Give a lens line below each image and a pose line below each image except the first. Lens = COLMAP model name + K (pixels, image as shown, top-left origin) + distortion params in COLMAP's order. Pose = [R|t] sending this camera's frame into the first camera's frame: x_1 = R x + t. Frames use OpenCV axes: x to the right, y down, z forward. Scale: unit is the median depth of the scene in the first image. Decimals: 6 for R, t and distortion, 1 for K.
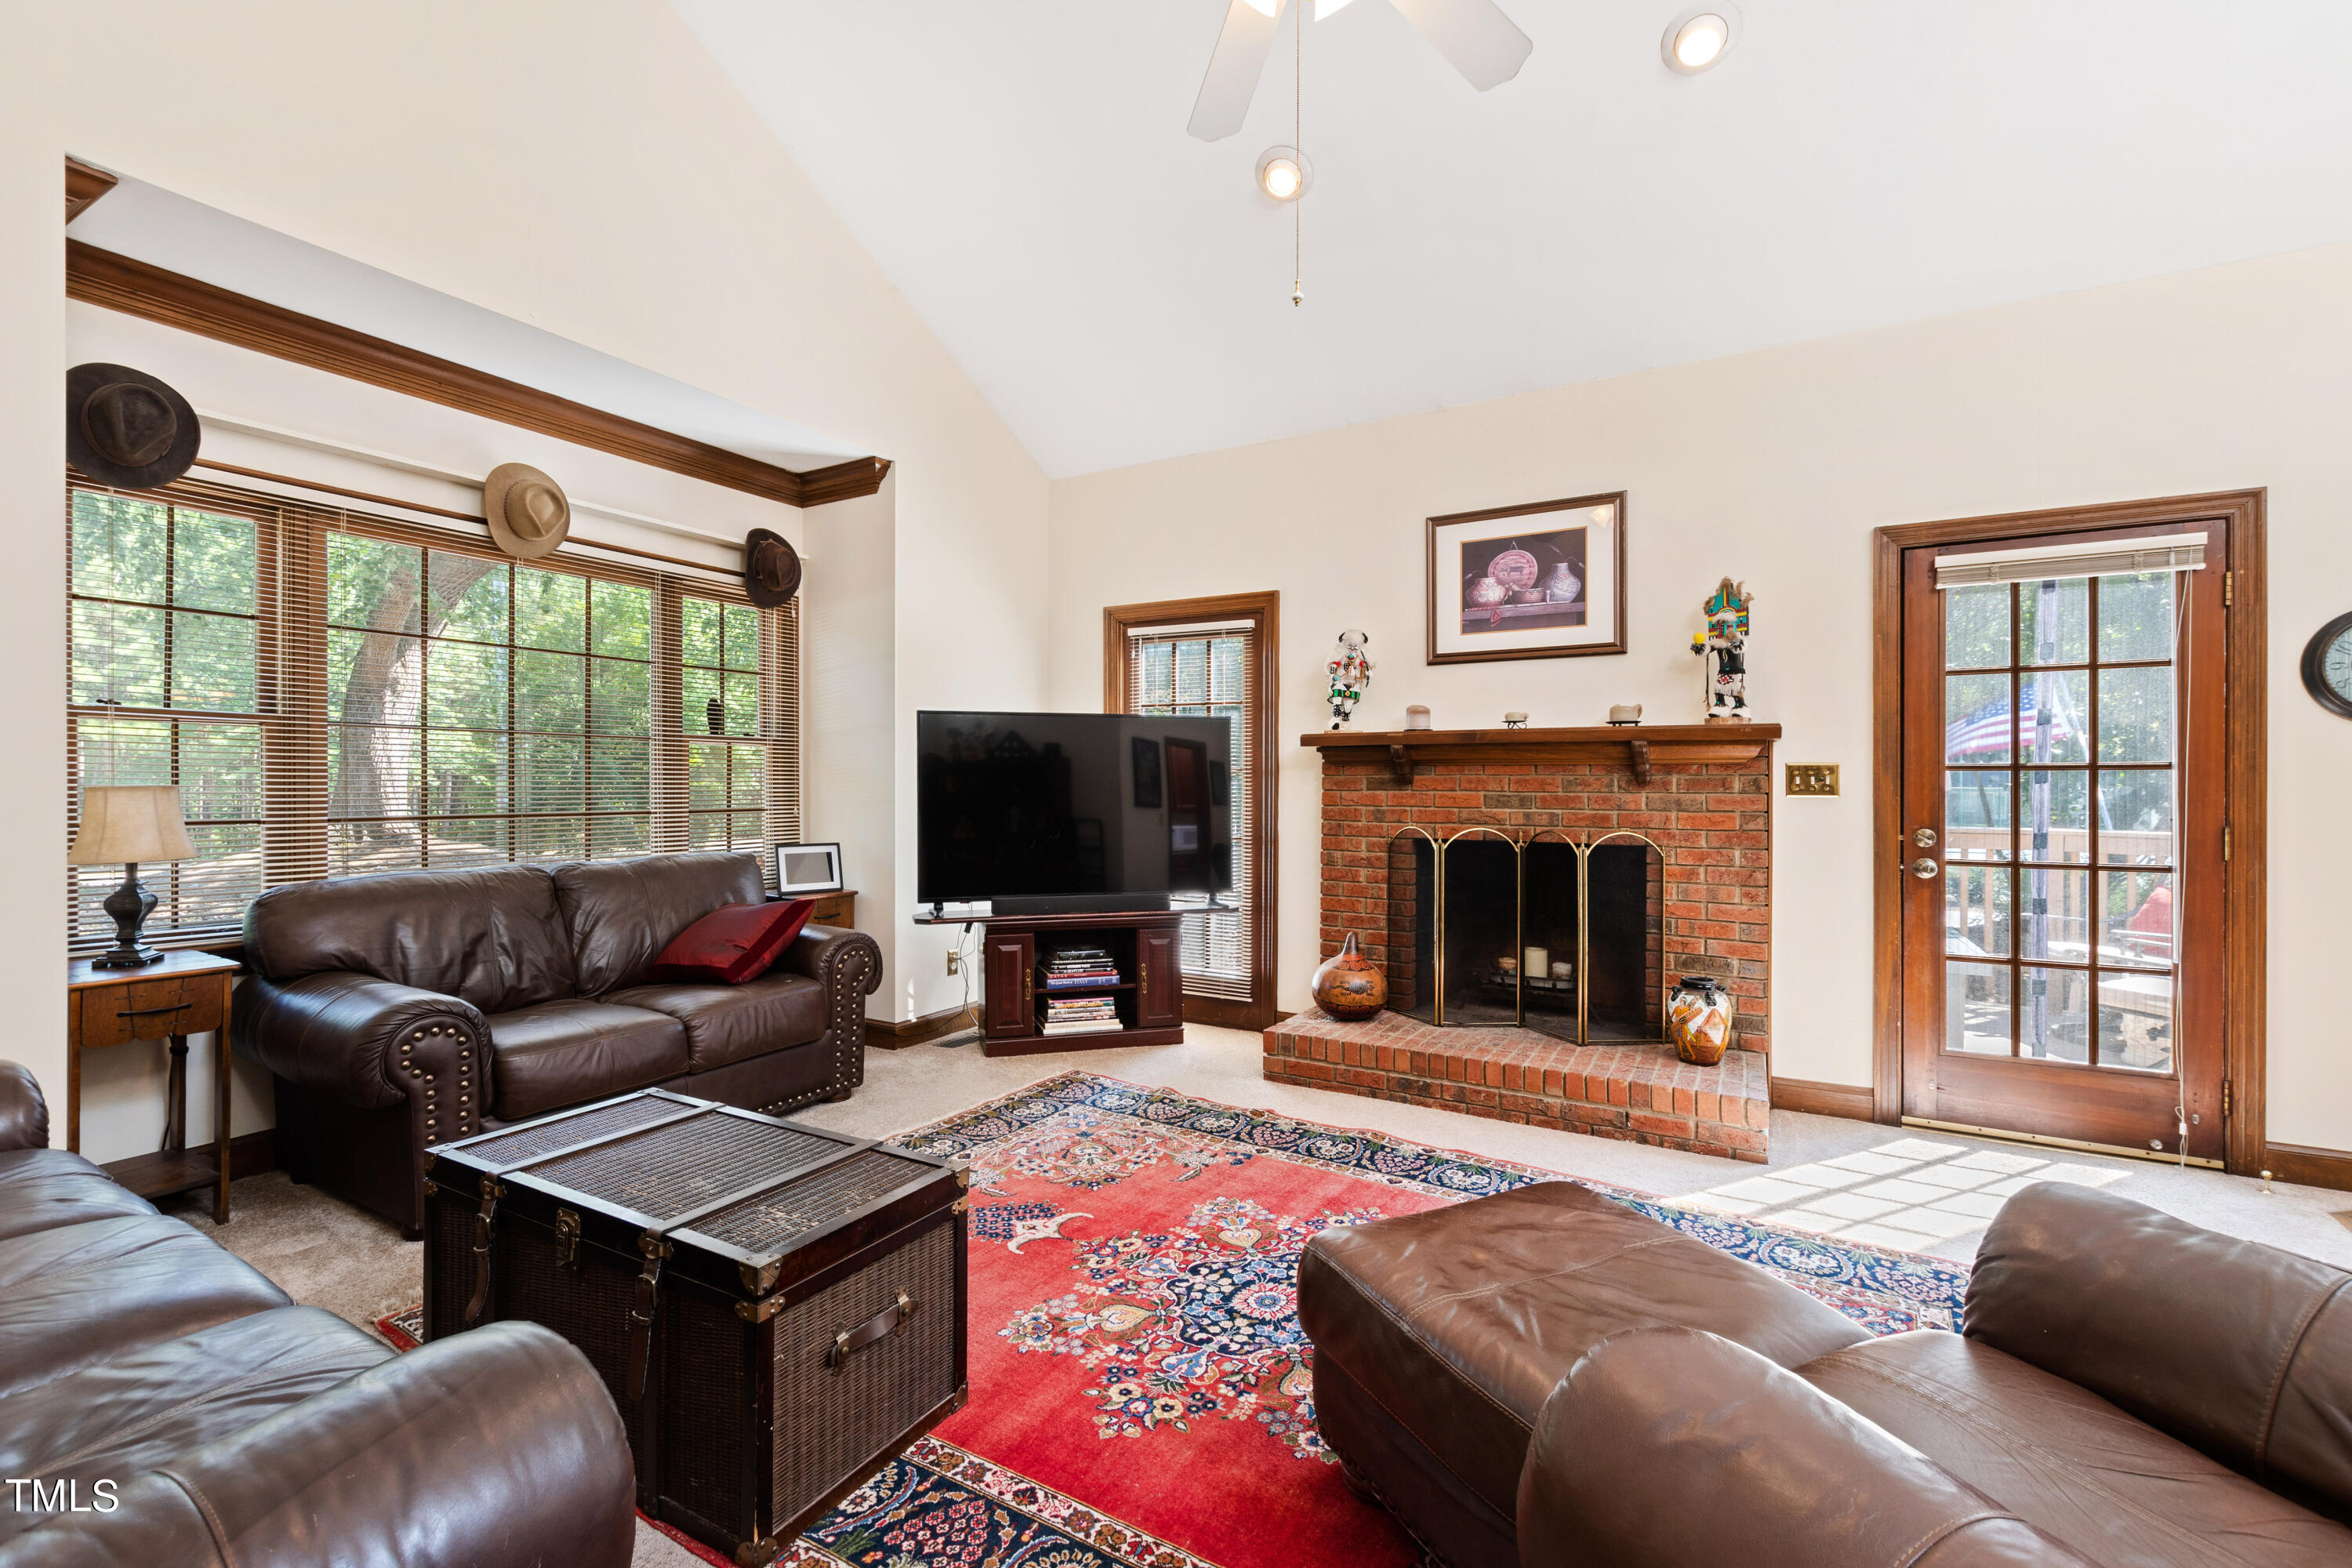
lens RADIAL K [[1030.7, 0, 1154.1], [0, 1030.7, 780.7], [0, 0, 1]] dist [0.012138, -0.003492]
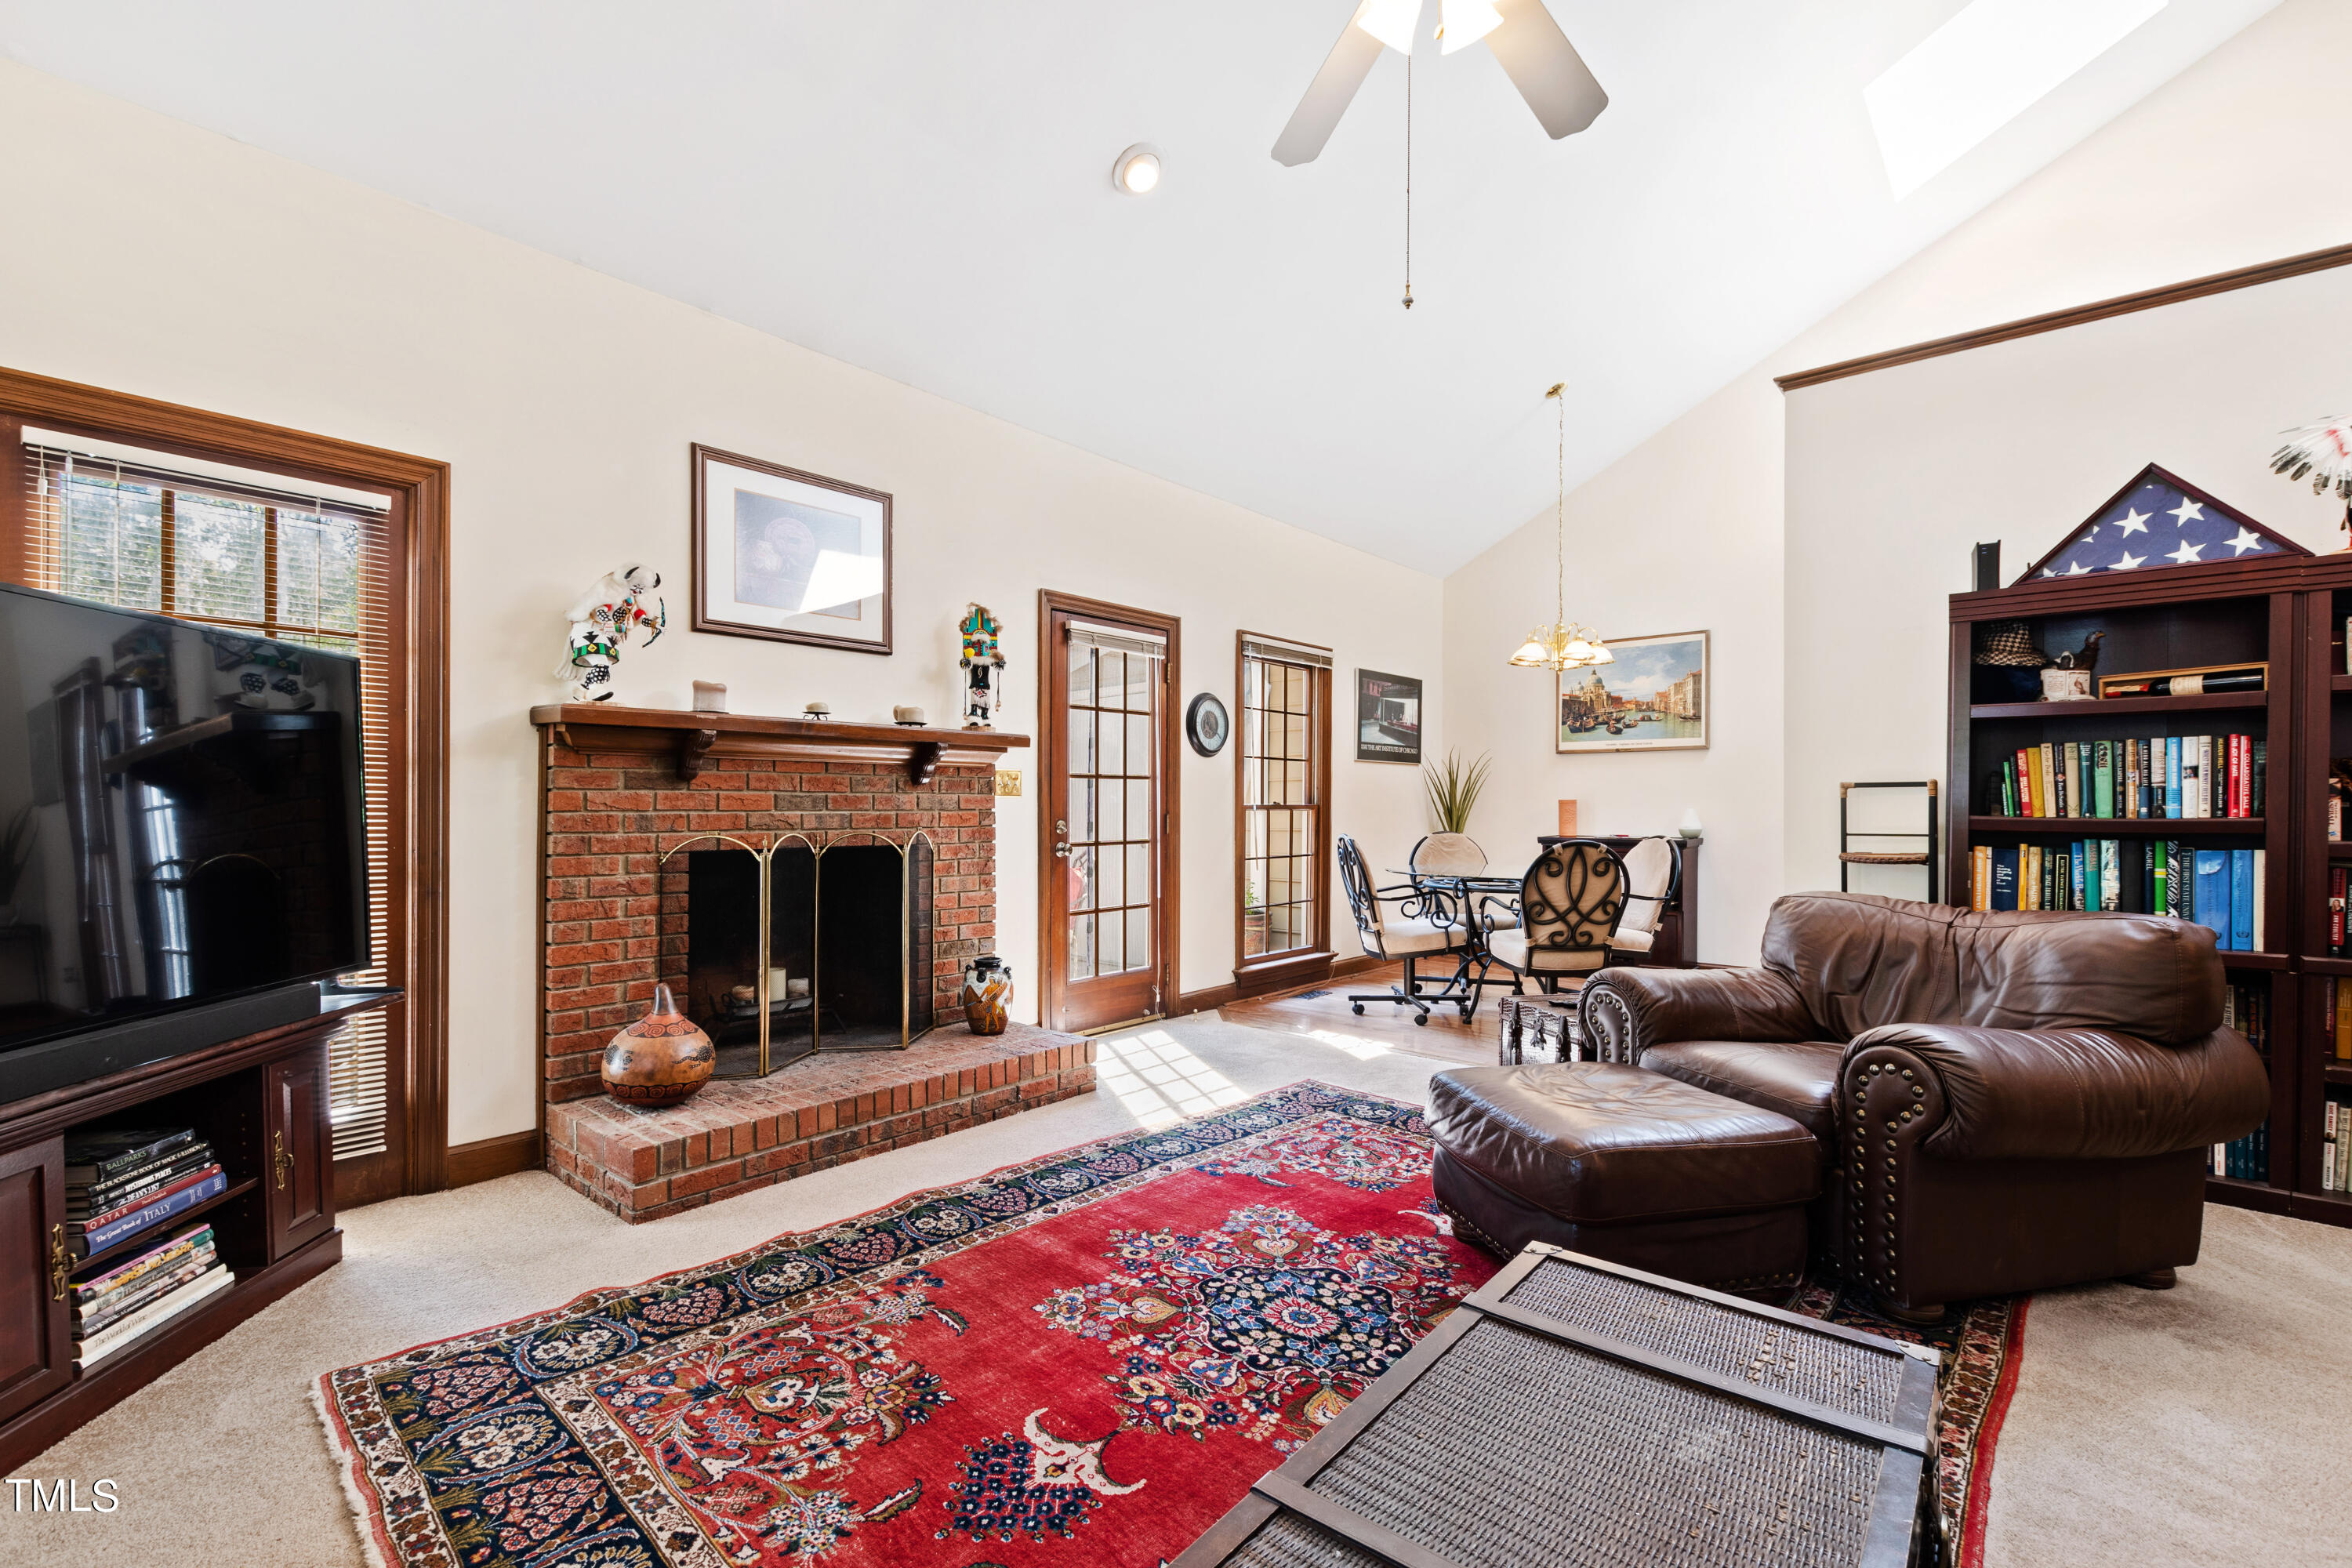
lens RADIAL K [[1030.7, 0, 1146.5], [0, 1030.7, 812.9], [0, 0, 1]] dist [0.012138, -0.003492]
pose [[0.187328, -0.010262, 0.982244, -0.515589], [-0.000321, 0.999945, 0.010508, 0.021080], [-0.982297, -0.002284, 0.187315, 0.595847]]
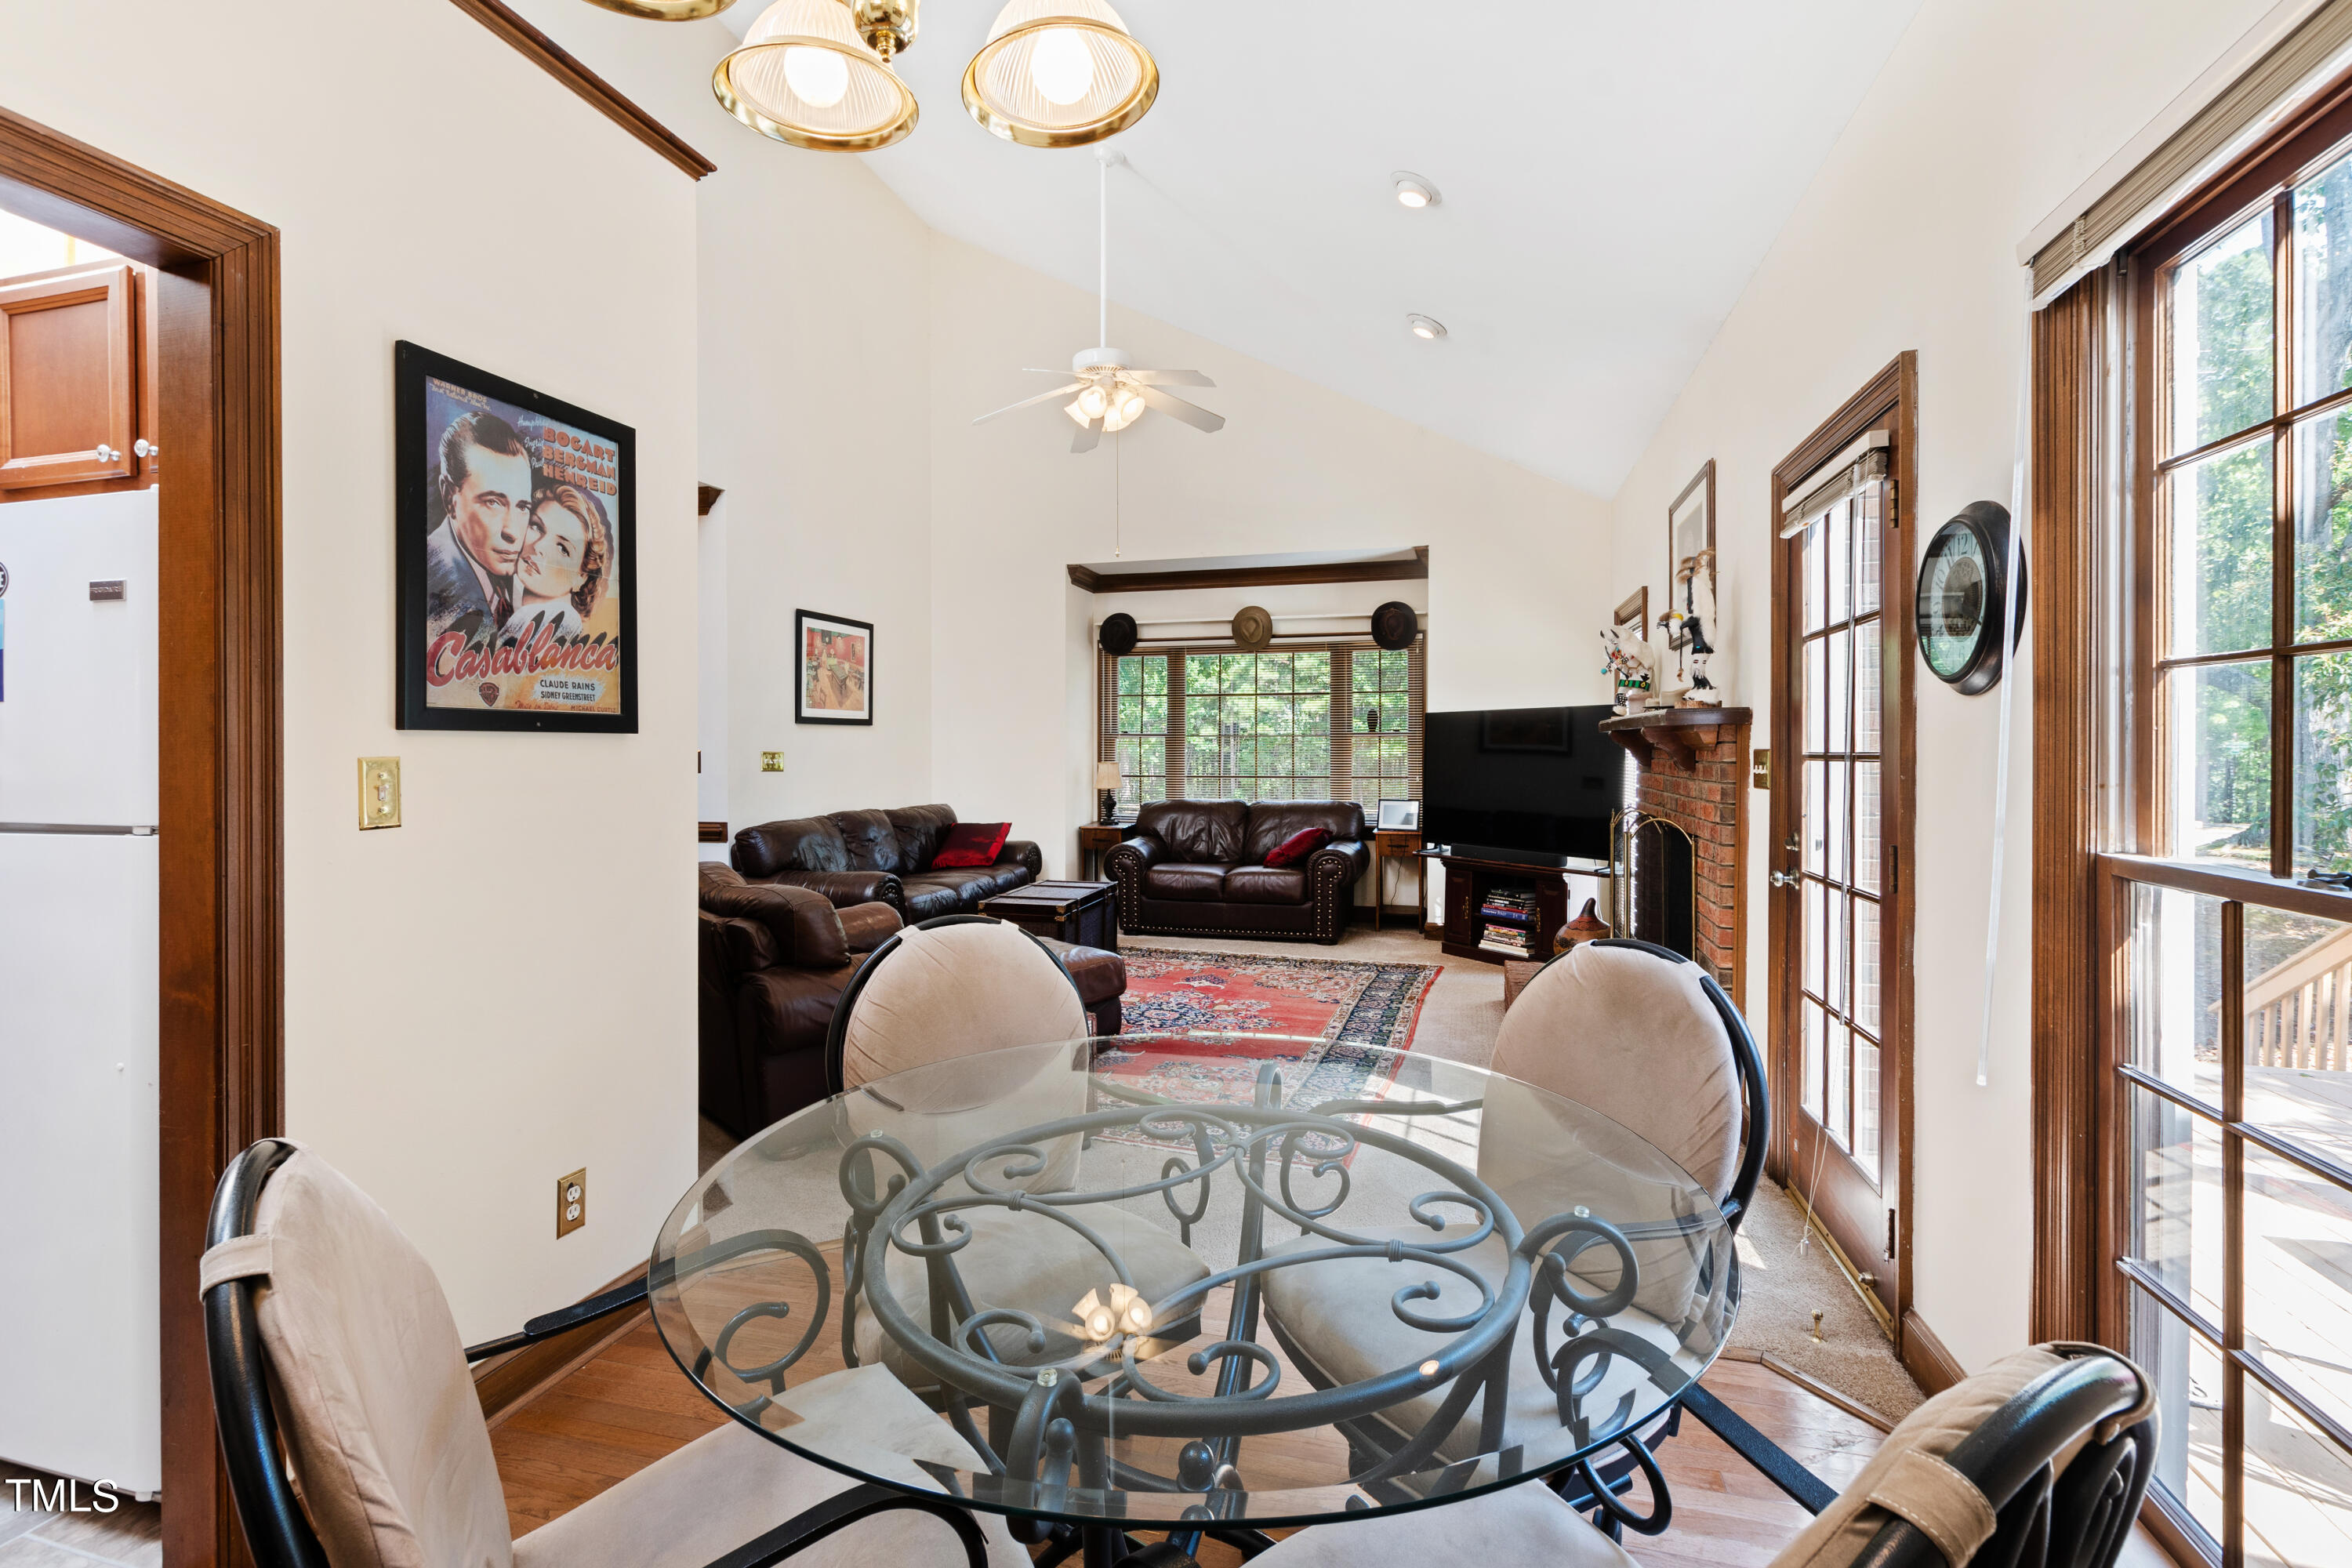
lens RADIAL K [[1030.7, 0, 1156.0], [0, 1030.7, 771.5], [0, 0, 1]] dist [0.012138, -0.003492]
pose [[0.252220, 0.017379, -0.967514, 1.306514], [0.005199, 0.999800, 0.019314, -0.016985], [0.967656, -0.009901, 0.252079, 0.290962]]
